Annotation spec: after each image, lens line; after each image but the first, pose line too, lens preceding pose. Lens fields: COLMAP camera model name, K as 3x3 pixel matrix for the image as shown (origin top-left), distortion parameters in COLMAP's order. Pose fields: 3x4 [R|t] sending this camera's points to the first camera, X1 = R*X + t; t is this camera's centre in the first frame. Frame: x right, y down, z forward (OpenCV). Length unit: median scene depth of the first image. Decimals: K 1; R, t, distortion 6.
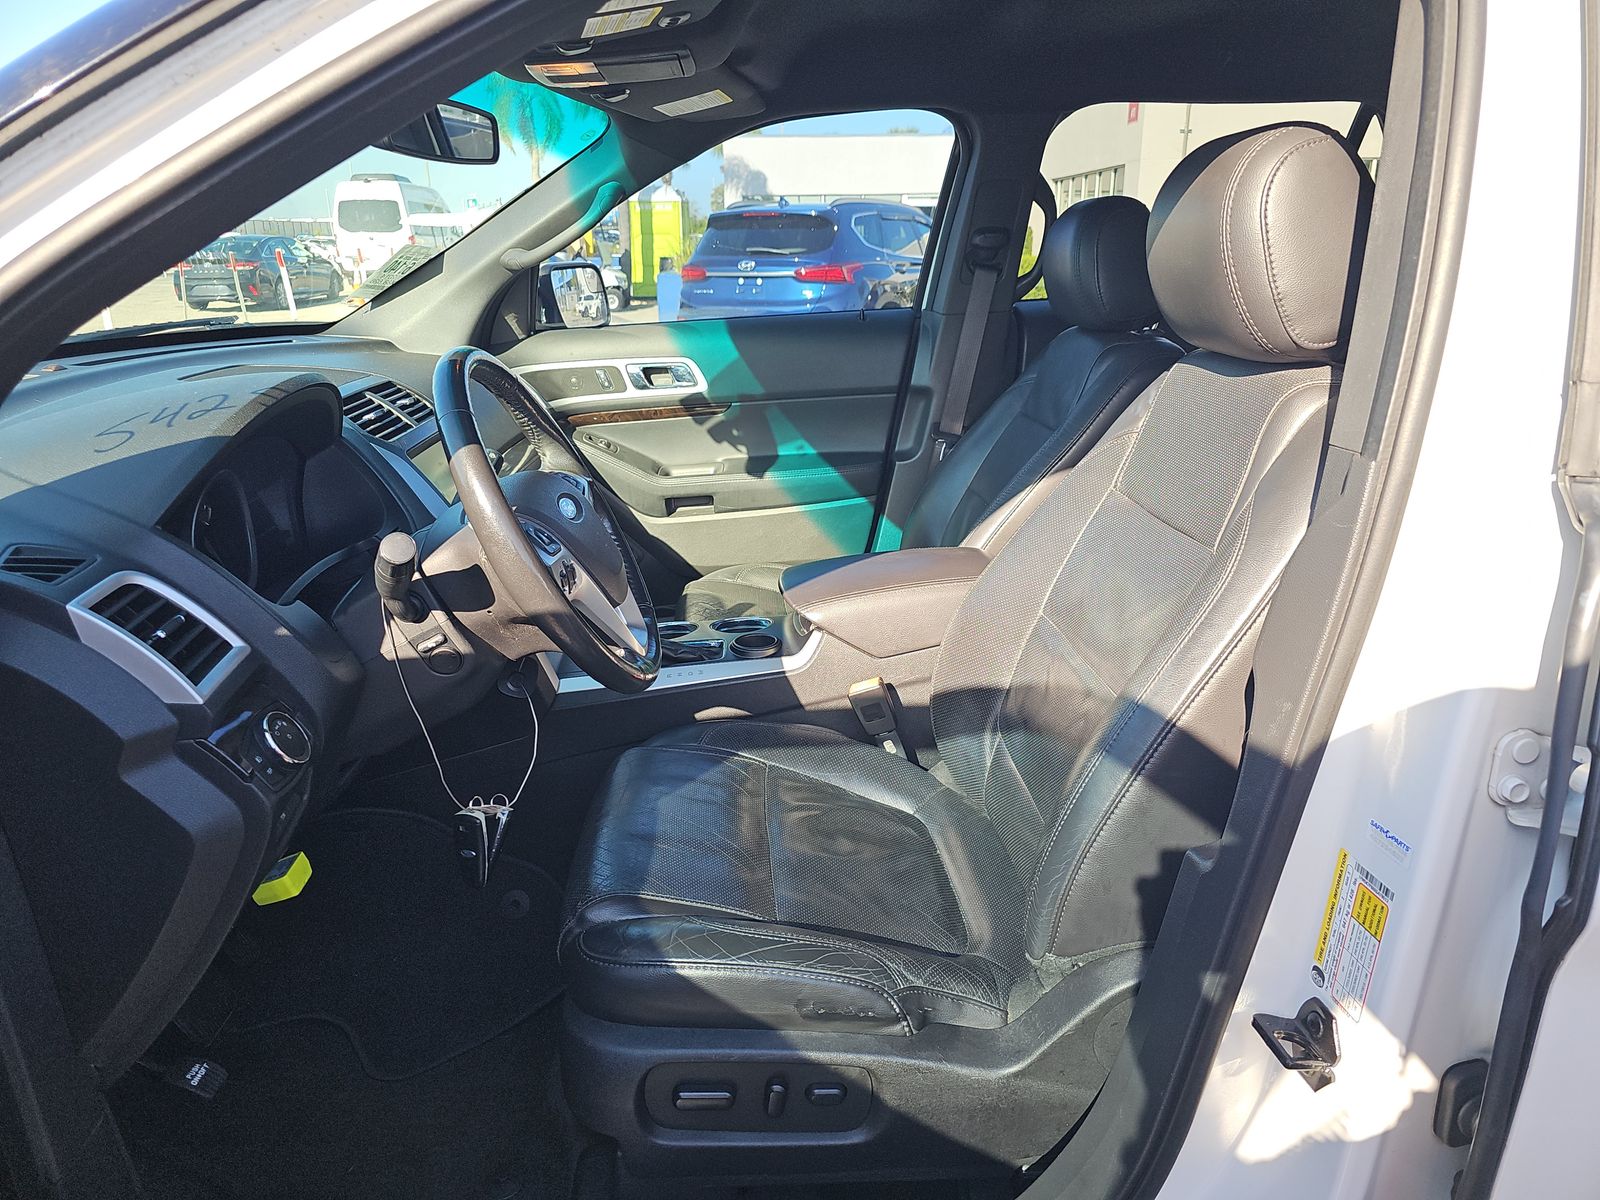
lens RADIAL K [[1079.5, 0, 810.7], [0, 1079.5, 602.0], [0, 0, 1]] dist [0.012698, -0.021499]
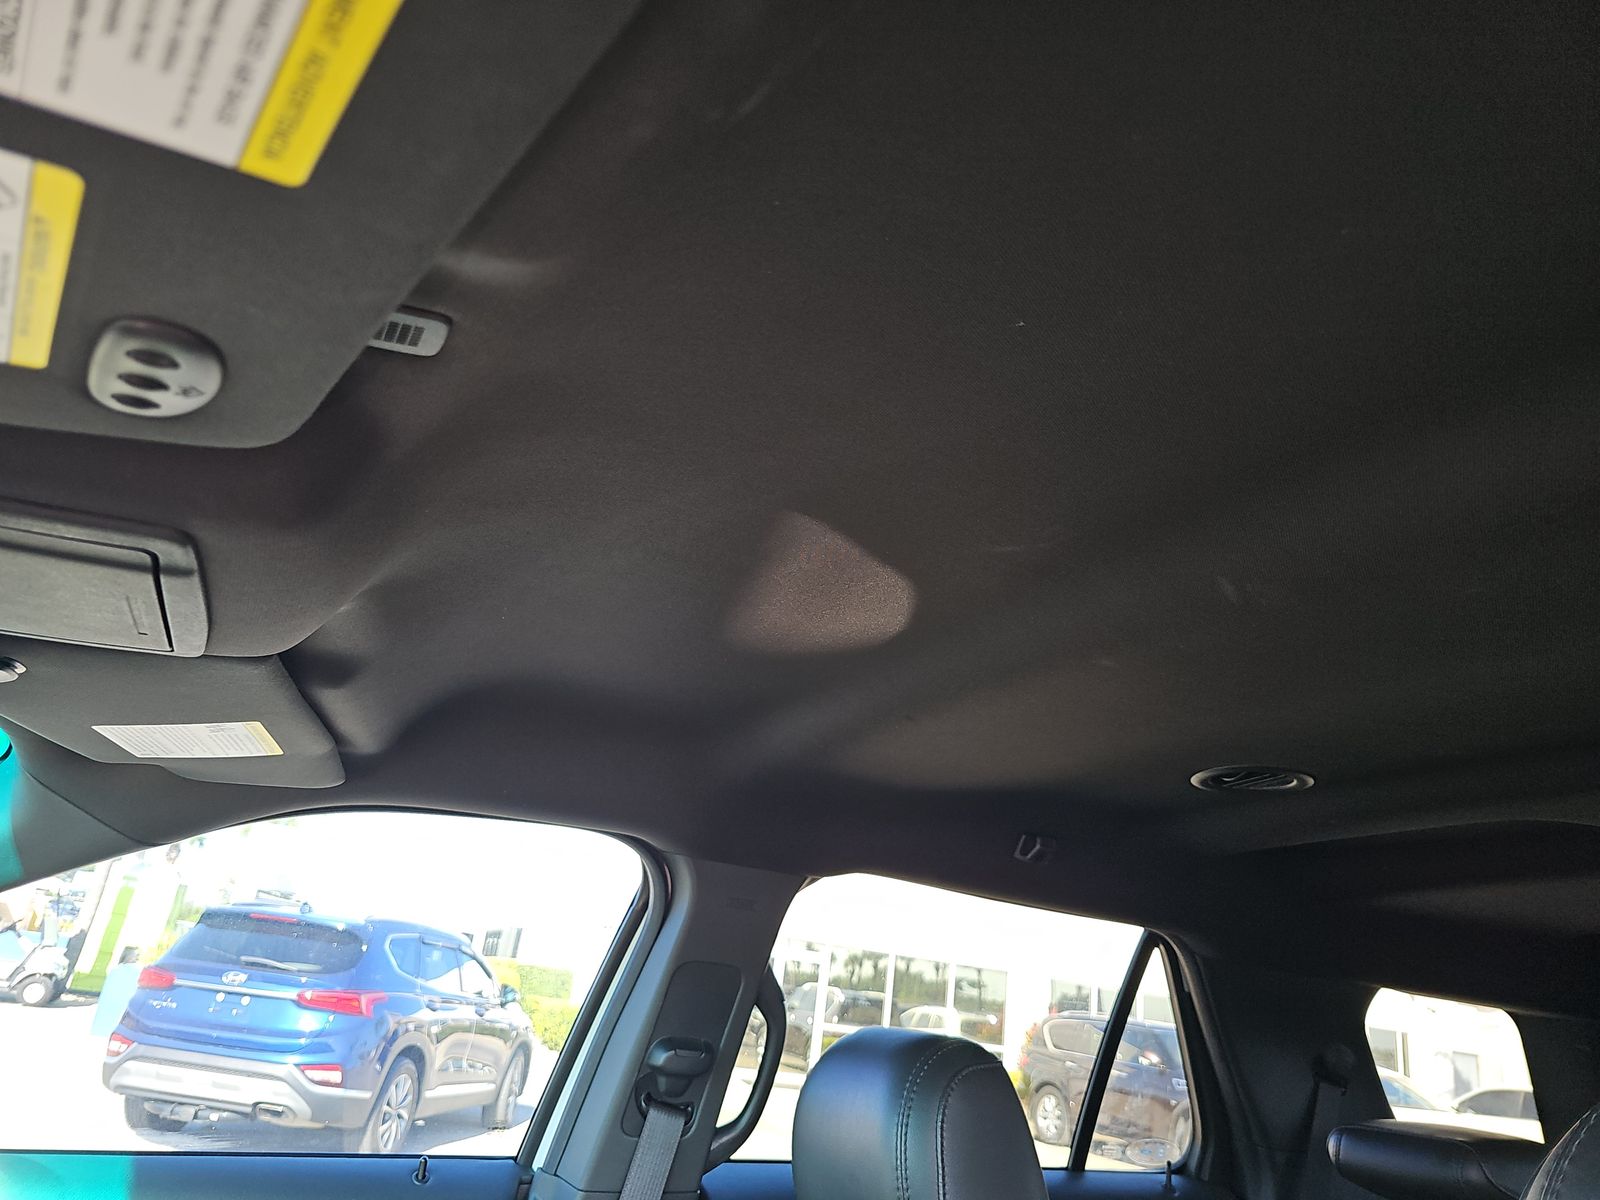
lens RADIAL K [[1079.5, 0, 807.5], [0, 1079.5, 596.4], [0, 0, 1]] dist [0.012698, -0.021499]
pose [[0.910981, 0.250088, 0.327979, -0.006845], [0.004662, 0.788904, -0.614498, -0.043522], [-0.412423, 0.561325, 0.717511, 0.103118]]
